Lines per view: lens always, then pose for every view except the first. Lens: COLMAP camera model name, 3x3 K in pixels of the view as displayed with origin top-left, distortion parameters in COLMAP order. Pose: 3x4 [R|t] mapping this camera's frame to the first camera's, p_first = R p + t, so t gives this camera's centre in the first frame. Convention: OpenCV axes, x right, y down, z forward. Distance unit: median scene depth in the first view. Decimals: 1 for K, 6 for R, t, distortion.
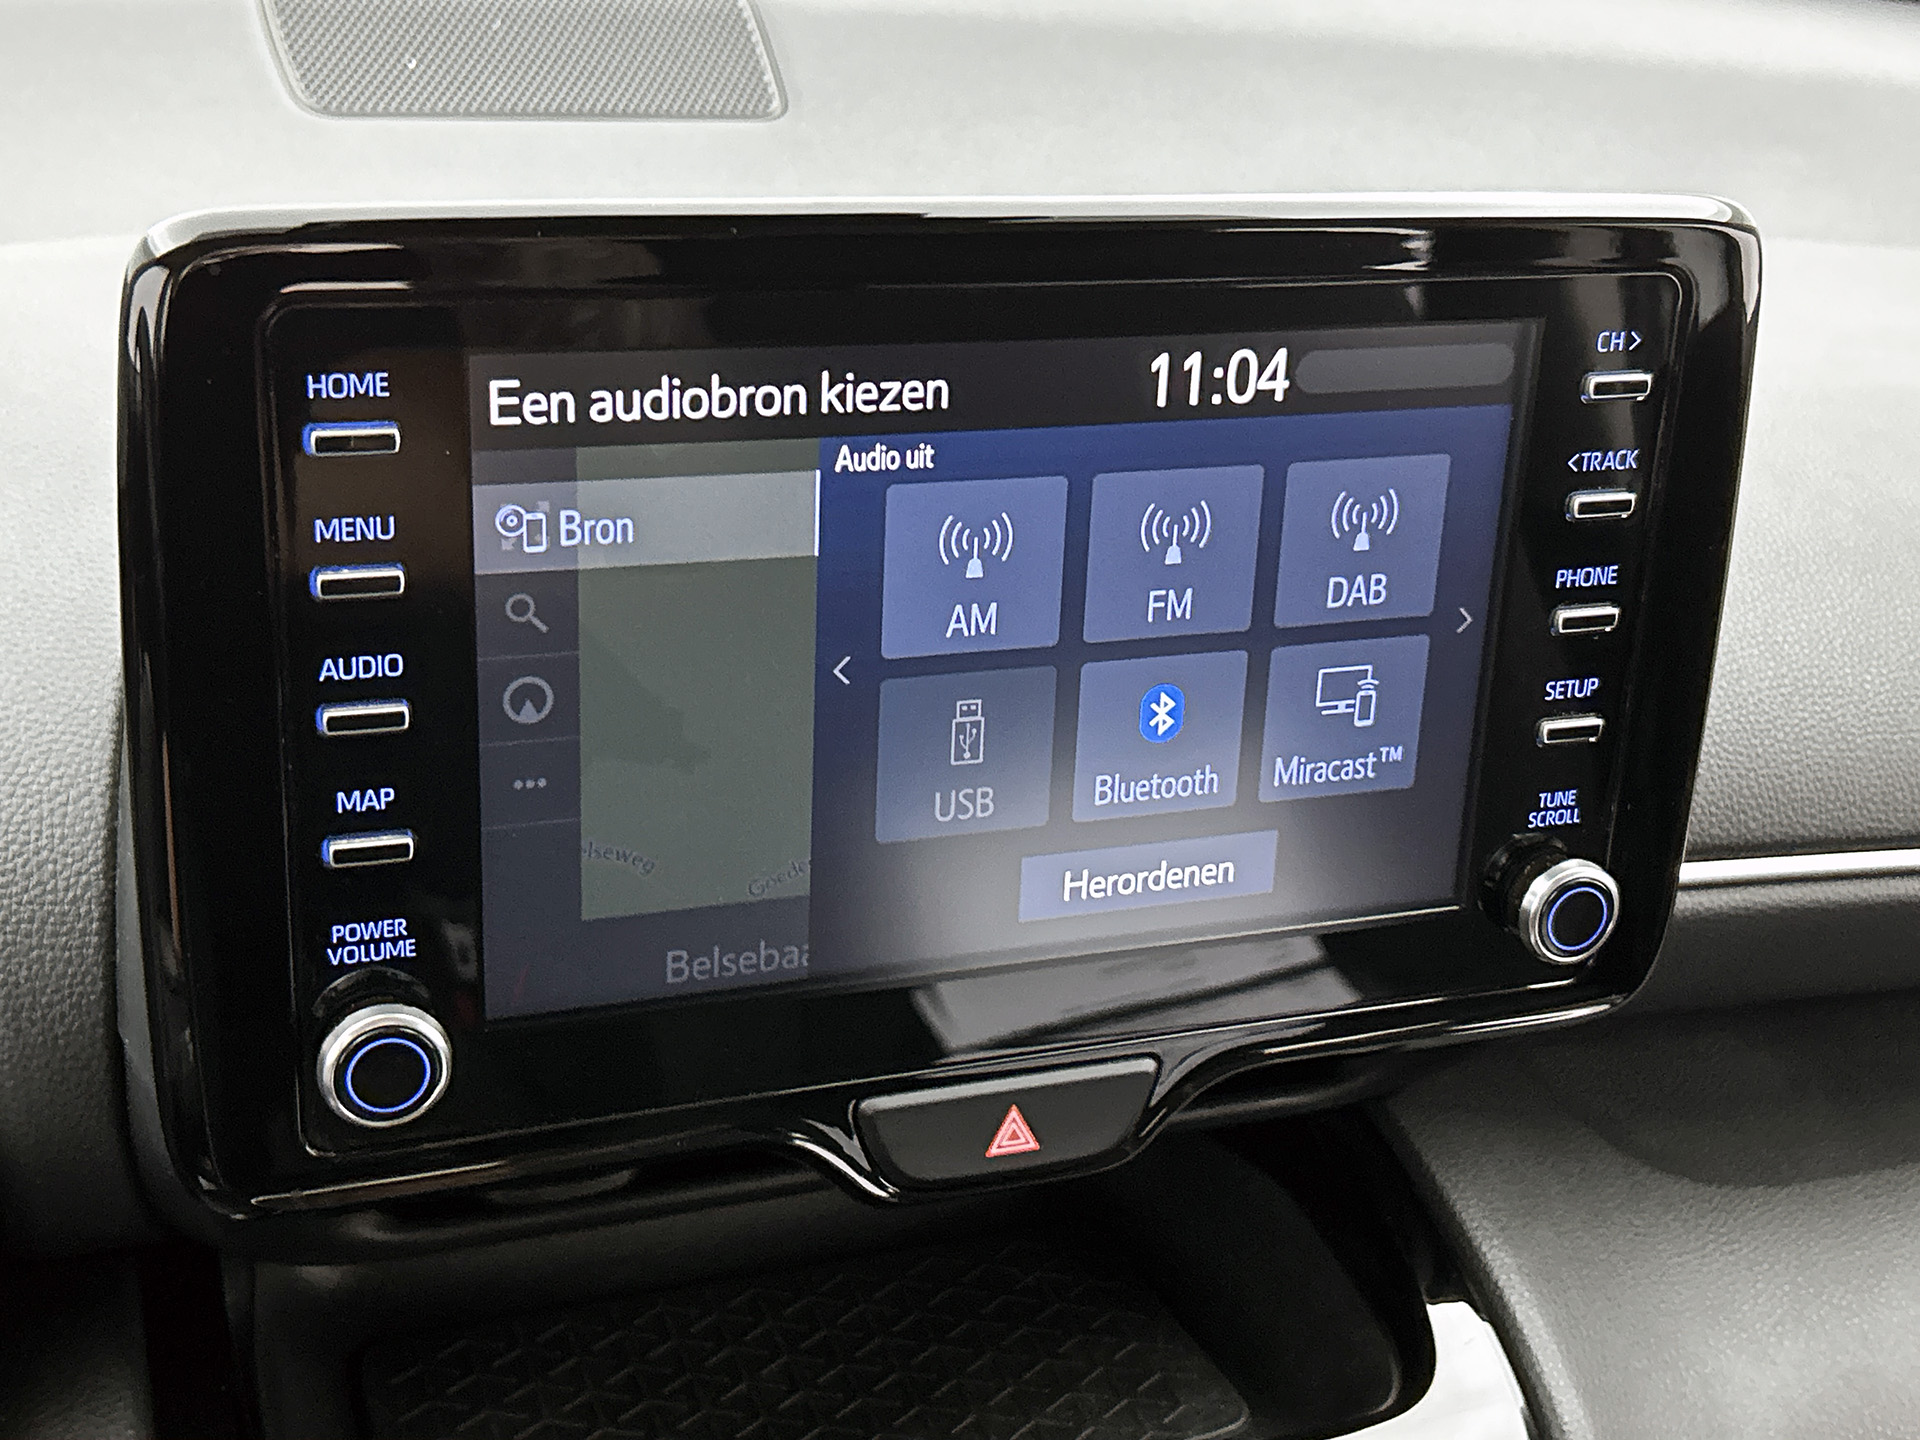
lens RADIAL K [[2501.8, 0, 992.8], [0, 2501.8, 711.1], [0, 0, 1]] dist [0.221060, -0.694123]
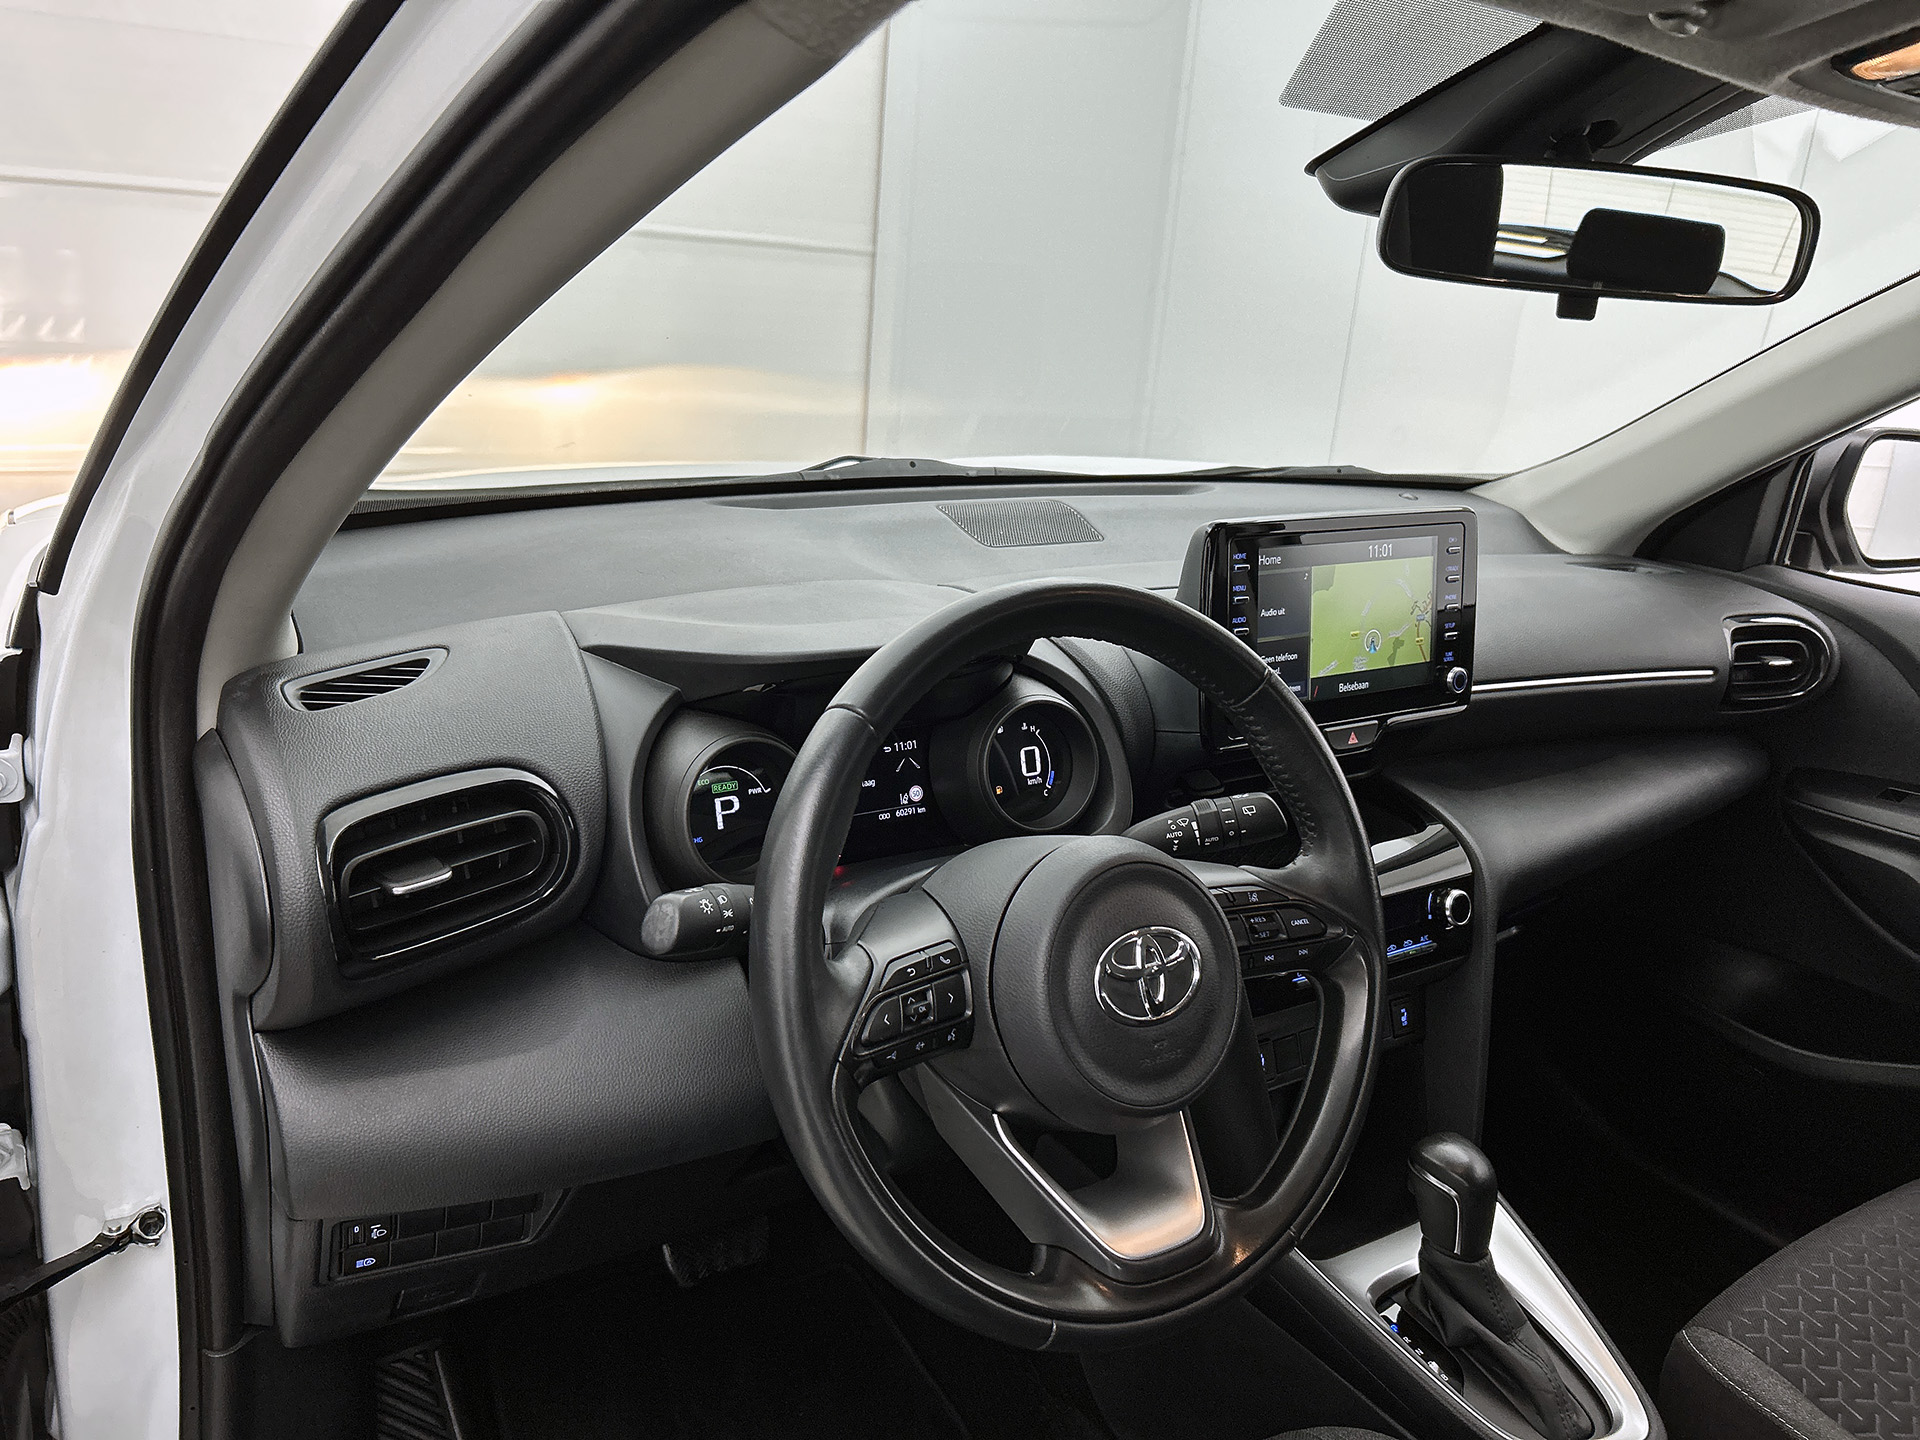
lens RADIAL K [[1459.2, 0, 959.2], [0, 1459.2, 714.3], [0, 0, 1]] dist [0.075155, -0.107373]
pose [[0.975035, -0.105663, 0.195298, -1.098249], [0.137881, 0.977522, -0.159500, 0.429699], [-0.174055, 0.182446, 0.967687, -1.225130]]
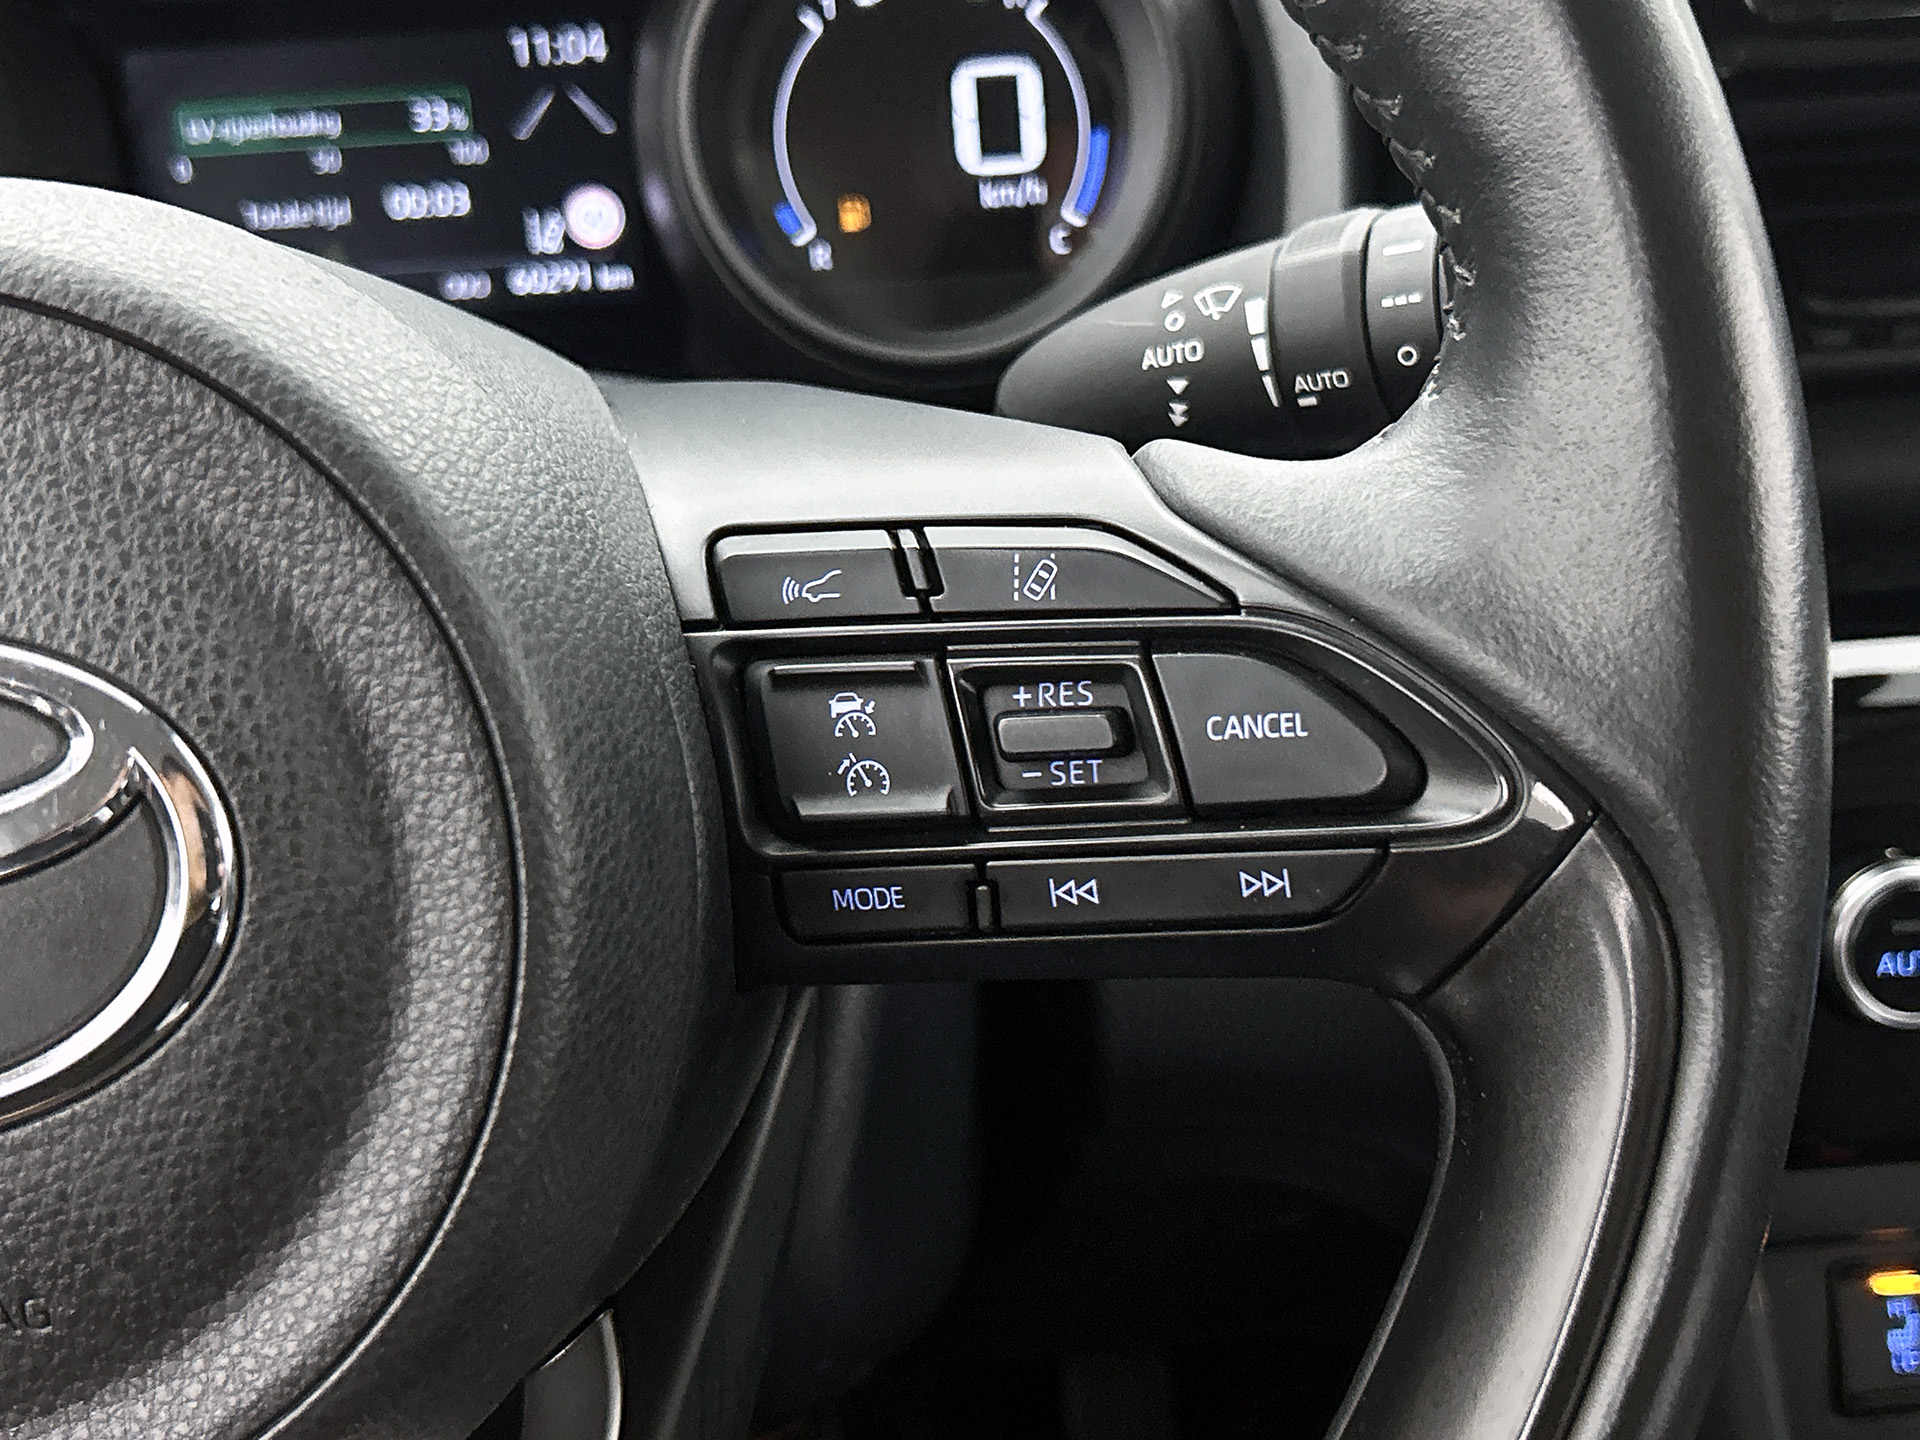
lens RADIAL K [[2499.4, 0, 1000.6], [0, 2499.4, 742.6], [0, 0, 1]] dist [0.209833, -0.615600]
pose [[0.950421, -0.024539, -0.309997, -0.226191], [0.005331, 0.998021, -0.062658, 0.490306], [0.310922, 0.057899, 0.948670, -0.052001]]
